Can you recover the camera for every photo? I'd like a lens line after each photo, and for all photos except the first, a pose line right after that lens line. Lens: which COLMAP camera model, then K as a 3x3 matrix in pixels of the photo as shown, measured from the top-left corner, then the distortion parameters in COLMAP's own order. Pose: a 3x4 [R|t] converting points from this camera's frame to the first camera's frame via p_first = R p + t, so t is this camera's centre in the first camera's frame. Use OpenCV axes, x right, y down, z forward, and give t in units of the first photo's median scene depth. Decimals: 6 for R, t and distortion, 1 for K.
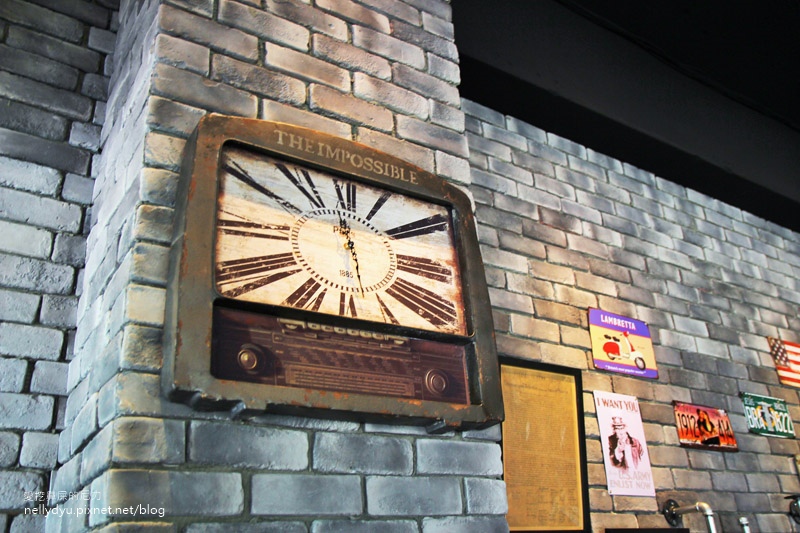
lens RADIAL K [[705.8, 0, 401.1], [0, 705.8, 265.5], [0, 0, 1]] dist [-0.043465, 0.018360]
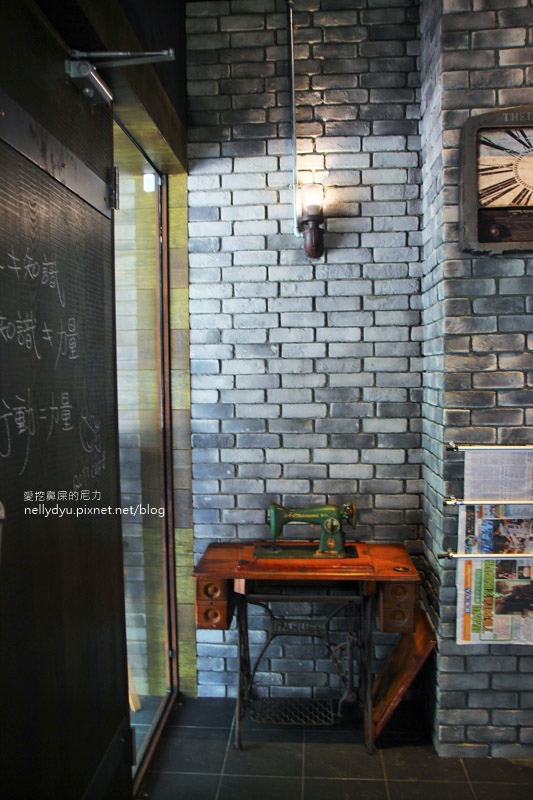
lens RADIAL K [[633.1, 0, 267.1], [0, 633.1, 399.8], [0, 0, 1]] dist [-0.042045, 0.036309]
pose [[0.789140, 0.086243, -0.608128, 0.474480], [0.235364, 0.872056, 0.429095, -0.427579], [0.567328, -0.481748, 0.667876, -1.037450]]
